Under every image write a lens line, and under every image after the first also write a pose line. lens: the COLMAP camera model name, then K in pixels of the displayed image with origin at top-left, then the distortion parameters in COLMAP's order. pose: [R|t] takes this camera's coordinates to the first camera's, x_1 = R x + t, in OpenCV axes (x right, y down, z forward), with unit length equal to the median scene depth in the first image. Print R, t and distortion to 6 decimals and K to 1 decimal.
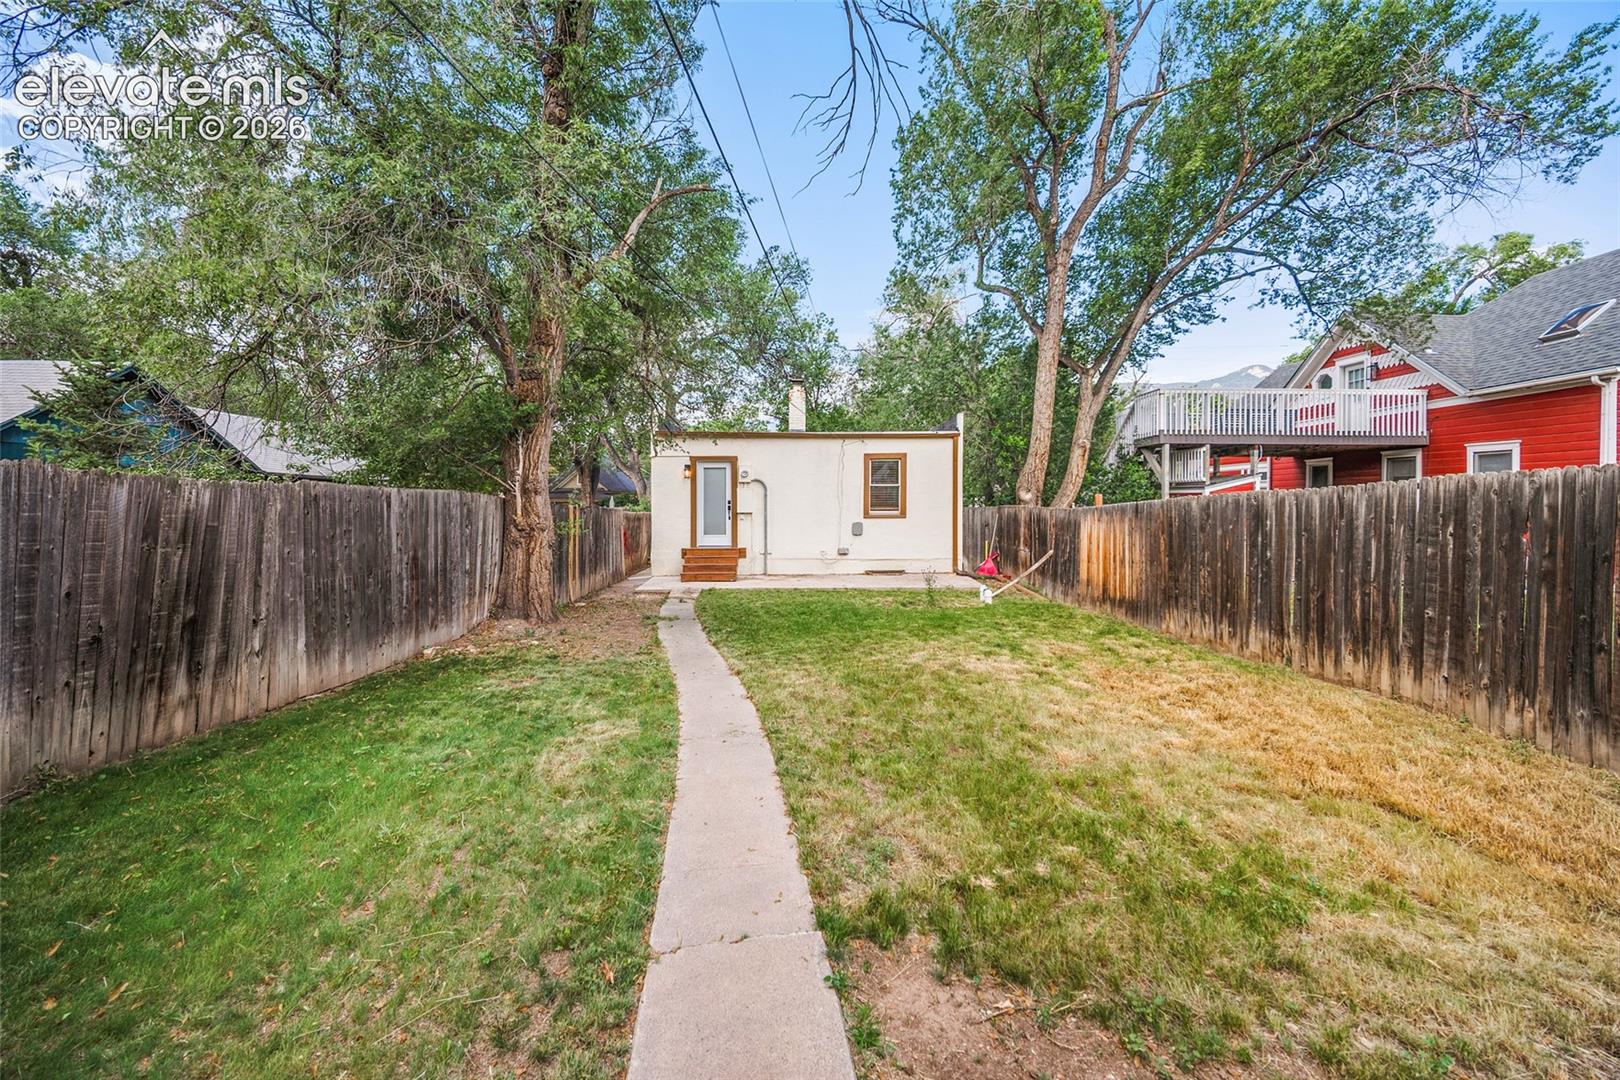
lens RADIAL K [[645.2, 0, 809.9], [0, 645.2, 515.1], [0, 0, 1]] dist [-0.001679, -0.000405]
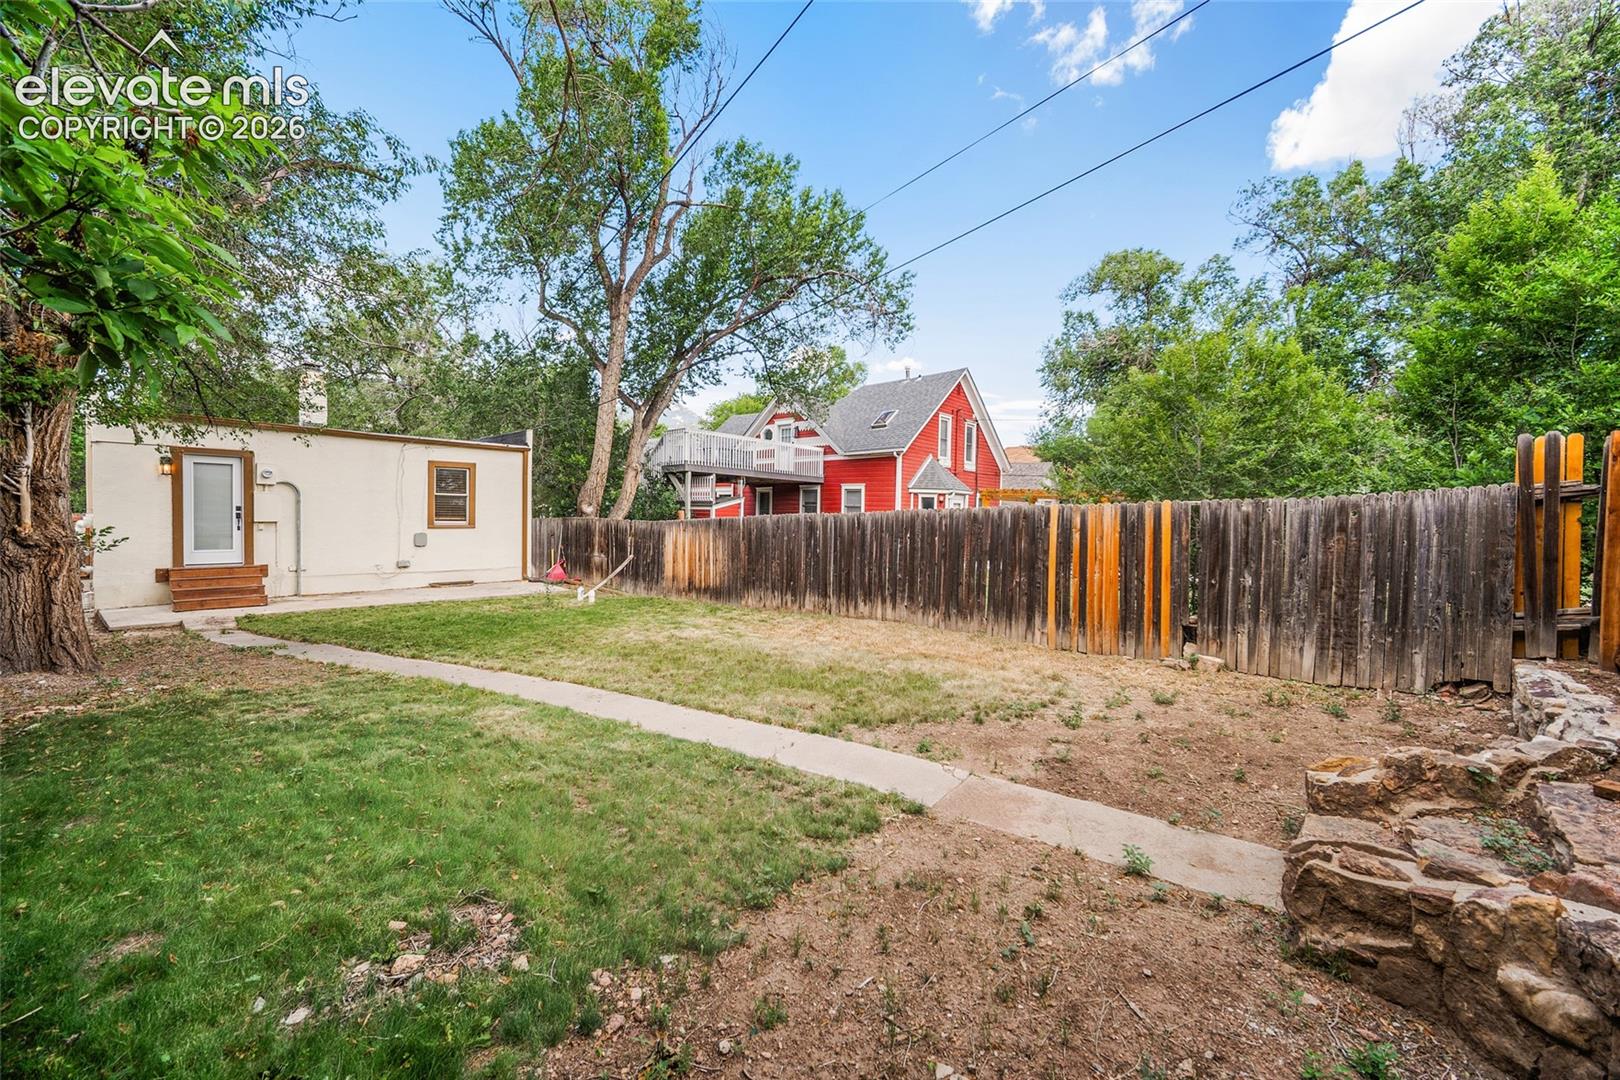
lens RADIAL K [[640.0, 0, 810.0], [0, 640.0, 540.0], [0, 0, 1]] dist [-0.000017, -0.000014]
pose [[0.676639, -0.012983, 0.736201, -0.249126], [-0.005191, 0.999736, 0.022402, -0.002391], [-0.736297, -0.018979, 0.676393, -0.058009]]
